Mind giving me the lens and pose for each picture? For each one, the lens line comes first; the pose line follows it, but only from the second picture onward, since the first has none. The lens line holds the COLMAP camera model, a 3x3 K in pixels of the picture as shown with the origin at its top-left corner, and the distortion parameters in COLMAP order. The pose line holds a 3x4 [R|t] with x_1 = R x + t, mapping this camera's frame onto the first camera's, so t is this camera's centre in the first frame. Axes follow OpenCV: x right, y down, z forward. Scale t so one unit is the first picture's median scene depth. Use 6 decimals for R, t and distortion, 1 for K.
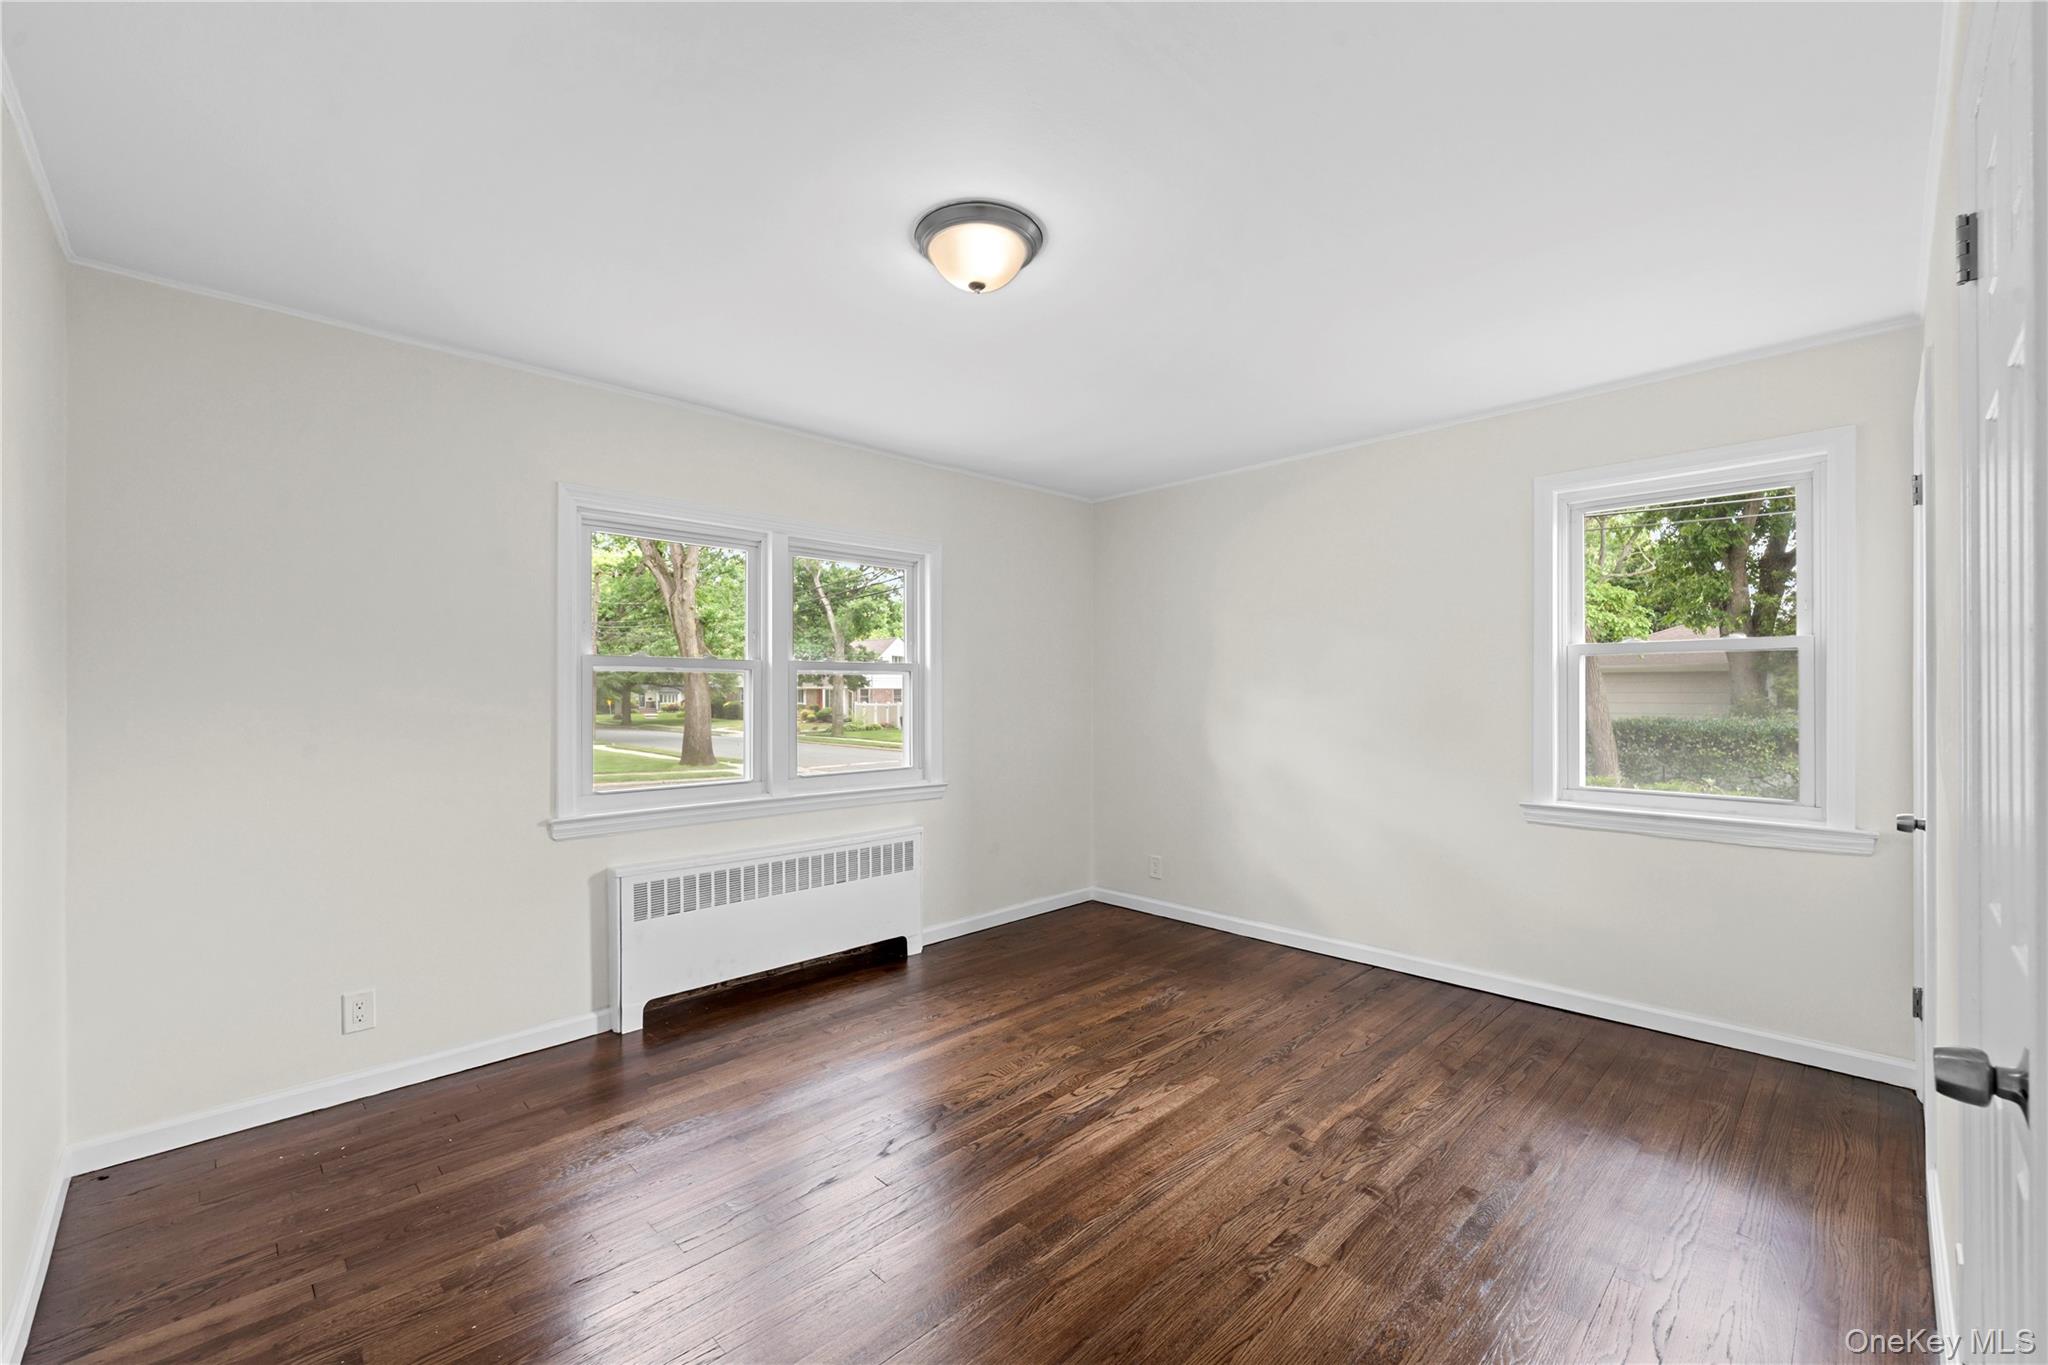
lens RADIAL K [[830.1, 0, 1023.8], [0, 830.1, 684.4], [0, 0, 1]] dist [-0.000172, -0.000380]
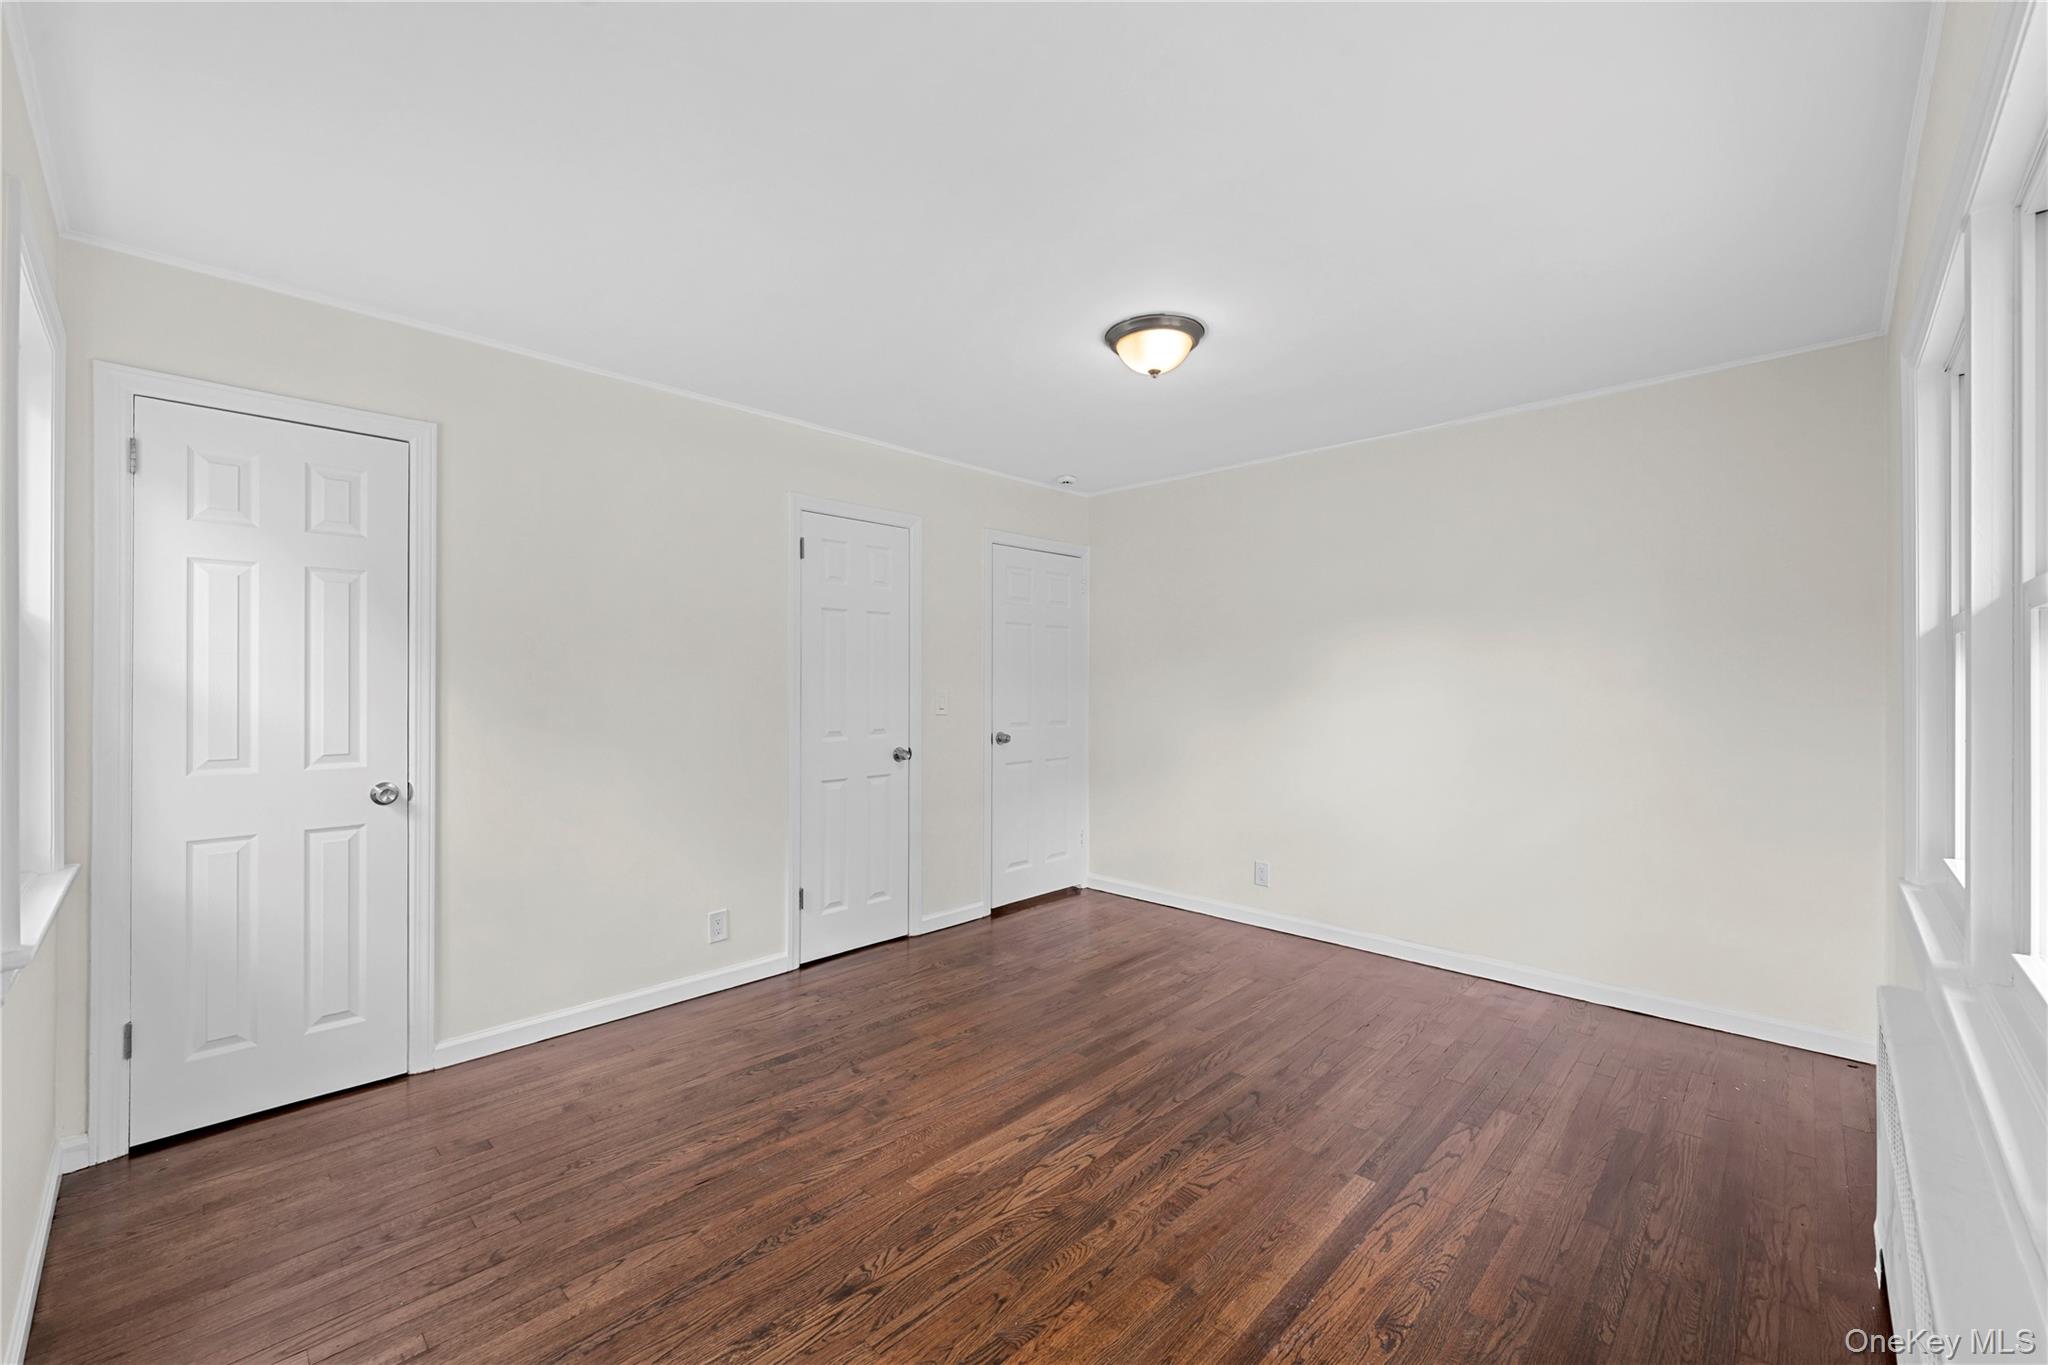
lens RADIAL K [[830.1, 0, 1024.2], [0, 830.1, 682.2], [0, 0, 1]] dist [-0.000172, -0.000380]
pose [[-0.999619, 0.001235, -0.027572, 0.152412], [0.001358, 0.999989, -0.004447, 0.011702], [0.027567, -0.004483, -0.999610, 1.855951]]
